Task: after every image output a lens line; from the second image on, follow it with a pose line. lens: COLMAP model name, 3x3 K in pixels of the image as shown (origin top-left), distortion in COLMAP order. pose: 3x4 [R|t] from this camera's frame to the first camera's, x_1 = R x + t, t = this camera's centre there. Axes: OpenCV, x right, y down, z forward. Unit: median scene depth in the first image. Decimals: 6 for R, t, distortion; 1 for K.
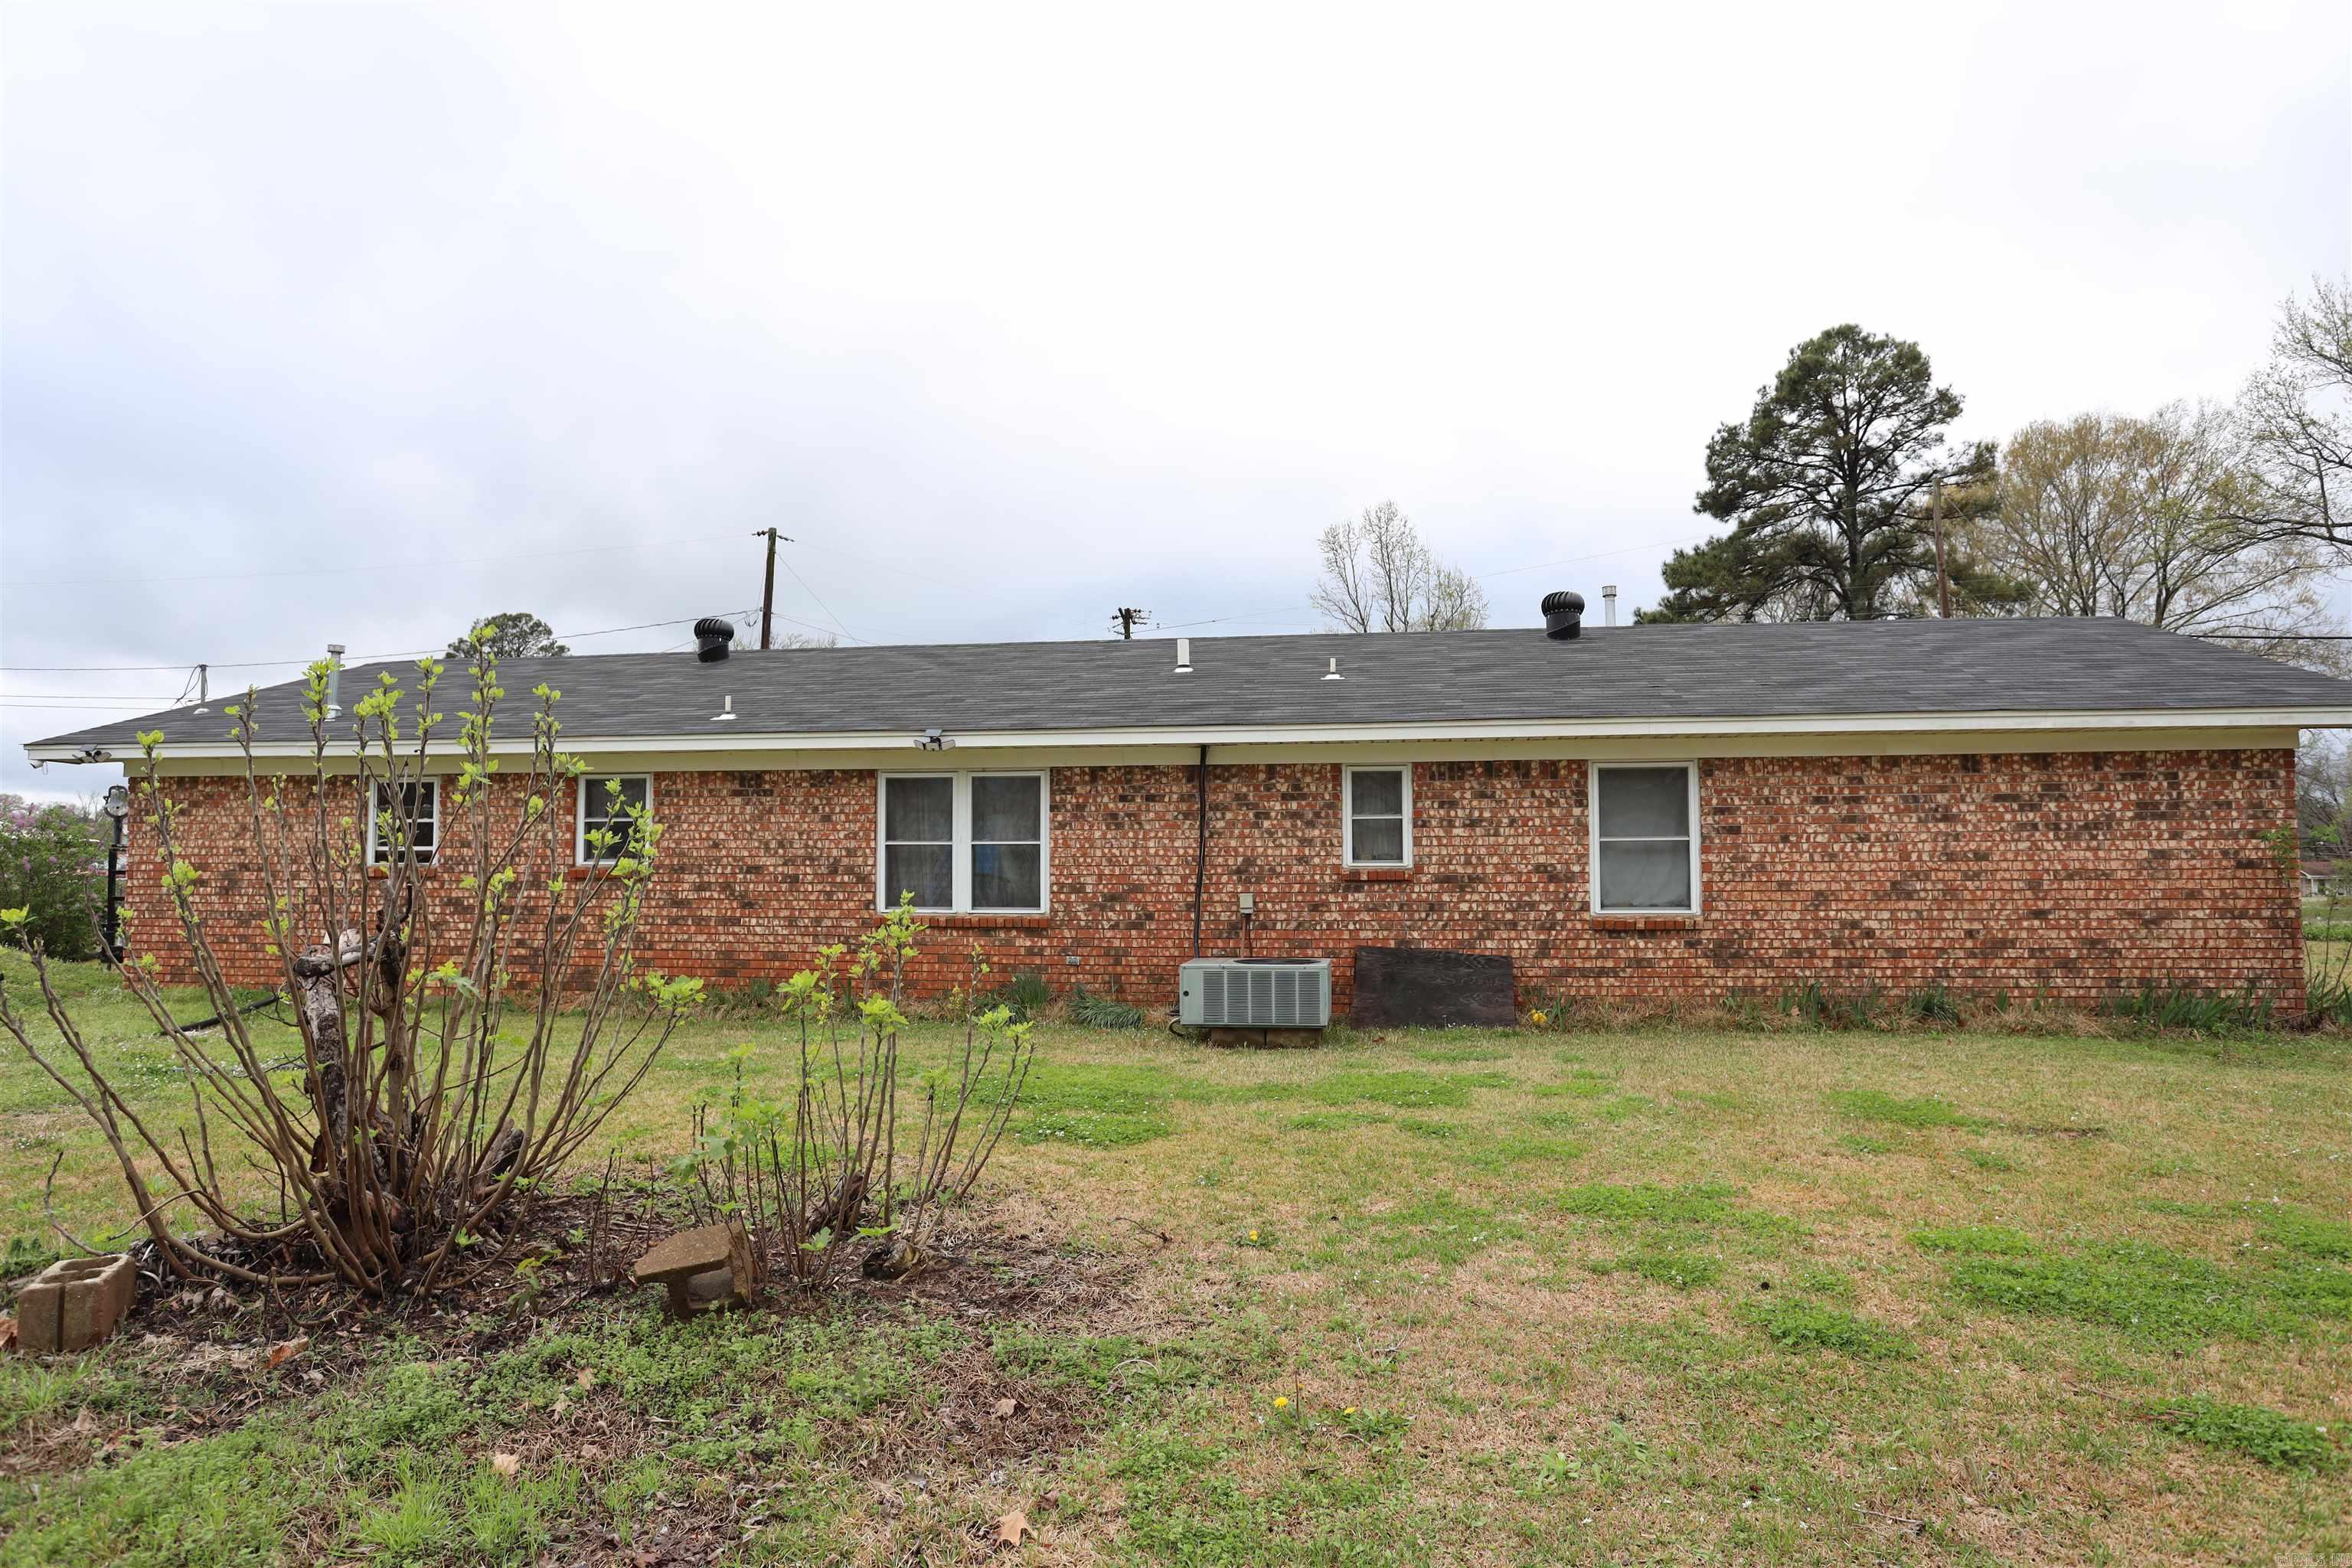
lens RADIAL K [[1551.8, 0, 1176.0], [0, 1551.8, 784.0], [0, 0, 1]] dist [-0.001448, -0.000535]
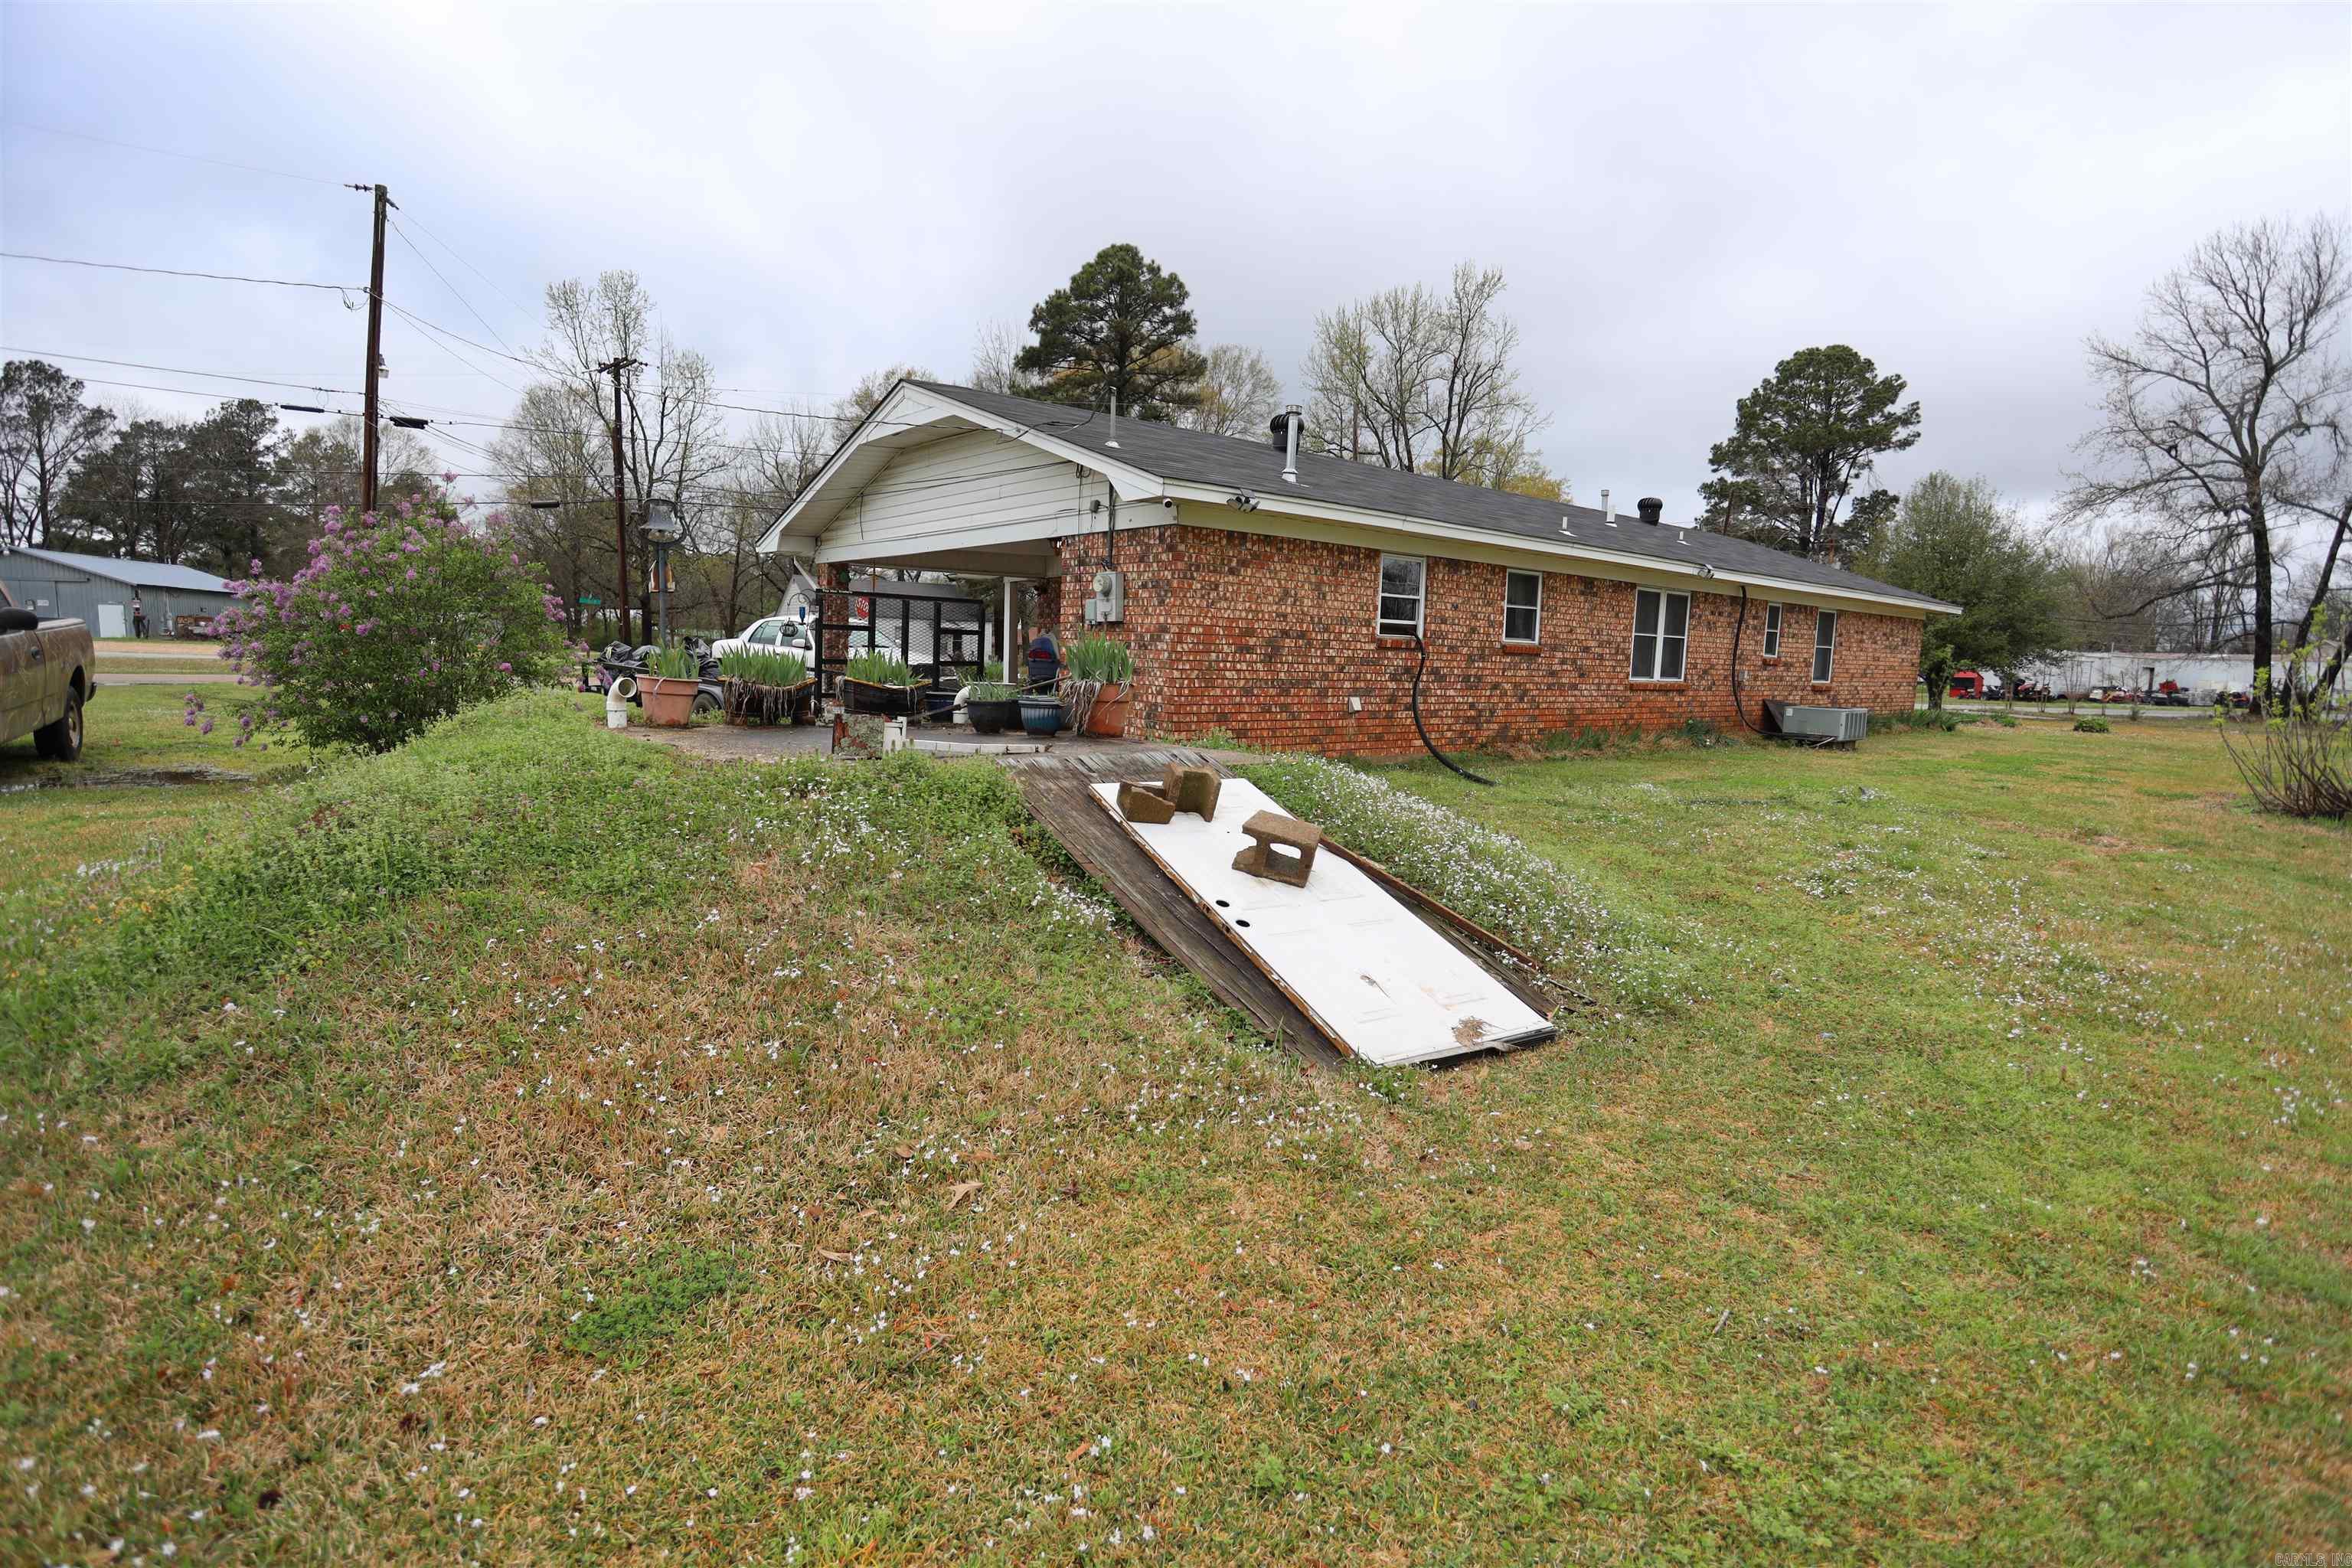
lens RADIAL K [[1160.4, 0, 1176.0], [0, 1160.4, 784.0], [0, 0, 1]] dist [-0.030863, 0.000115]
pose [[0.604160, -0.079551, 0.792882, -1.224628], [-0.086996, 0.982473, 0.164862, 0.032267], [-0.792100, -0.168581, 0.586650, 0.614584]]
